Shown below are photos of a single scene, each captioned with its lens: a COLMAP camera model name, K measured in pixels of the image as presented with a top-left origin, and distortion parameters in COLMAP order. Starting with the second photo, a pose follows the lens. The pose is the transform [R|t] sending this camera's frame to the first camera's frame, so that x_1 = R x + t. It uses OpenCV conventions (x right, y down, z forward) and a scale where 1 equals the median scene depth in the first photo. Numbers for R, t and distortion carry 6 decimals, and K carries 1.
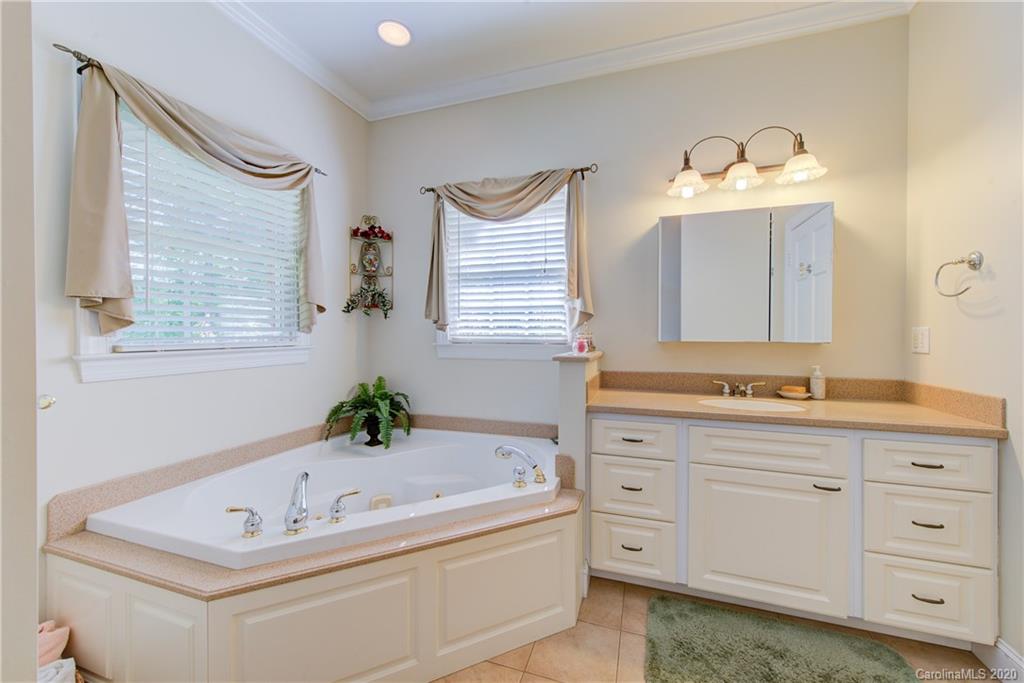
lens RADIAL K [[401.1, 0, 514.3], [0, 401.1, 334.8], [0, 0, 1]] dist [0.003647, -0.000442]
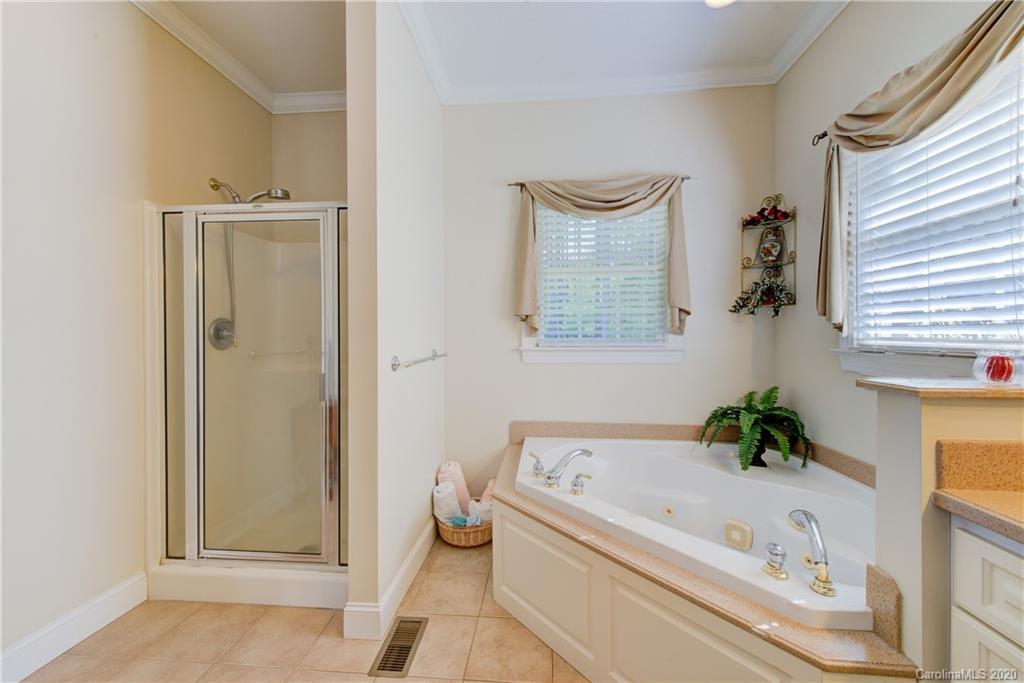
lens RADIAL K [[398.7, 0, 513.9], [0, 398.7, 334.7], [0, 0, 1]] dist [0.008115, -0.000752]
pose [[0.236454, 0.001622, -0.971641, 0.402286], [-0.000141, 0.999999, 0.001635, -0.005914], [0.971643, -0.000250, 0.236454, 0.327226]]
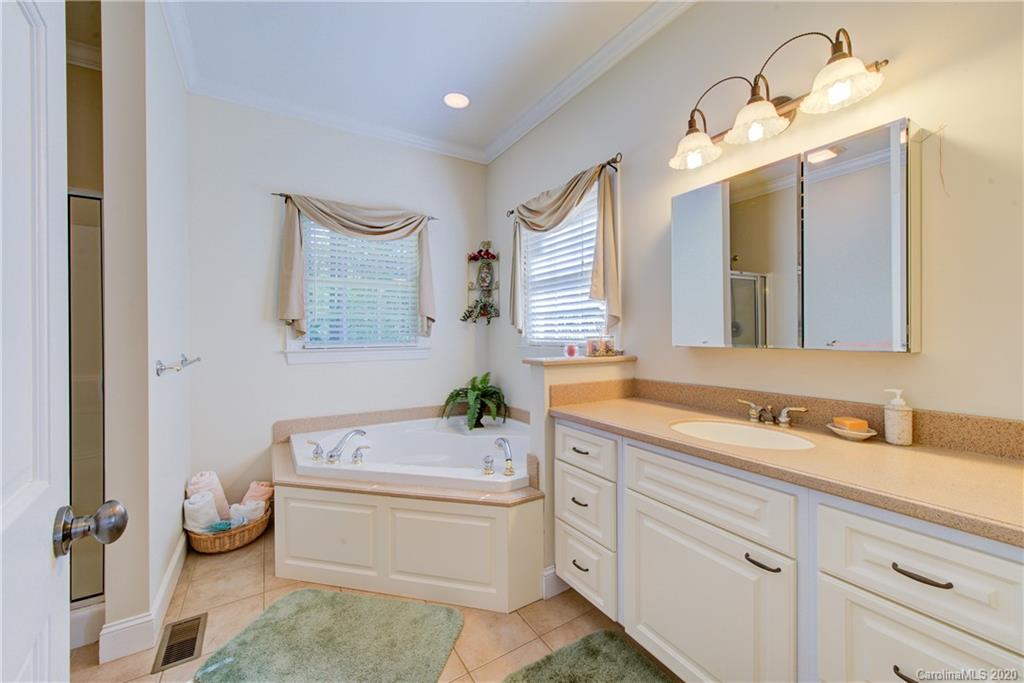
lens RADIAL K [[398.7, 0, 513.9], [0, 398.7, 334.7], [0, 0, 1]] dist [0.008115, -0.000752]
pose [[0.771028, -0.006764, -0.636766, 0.585327], [0.004488, 0.999976, -0.005187, -0.004473], [0.636786, 0.001141, 0.771040, 0.134642]]
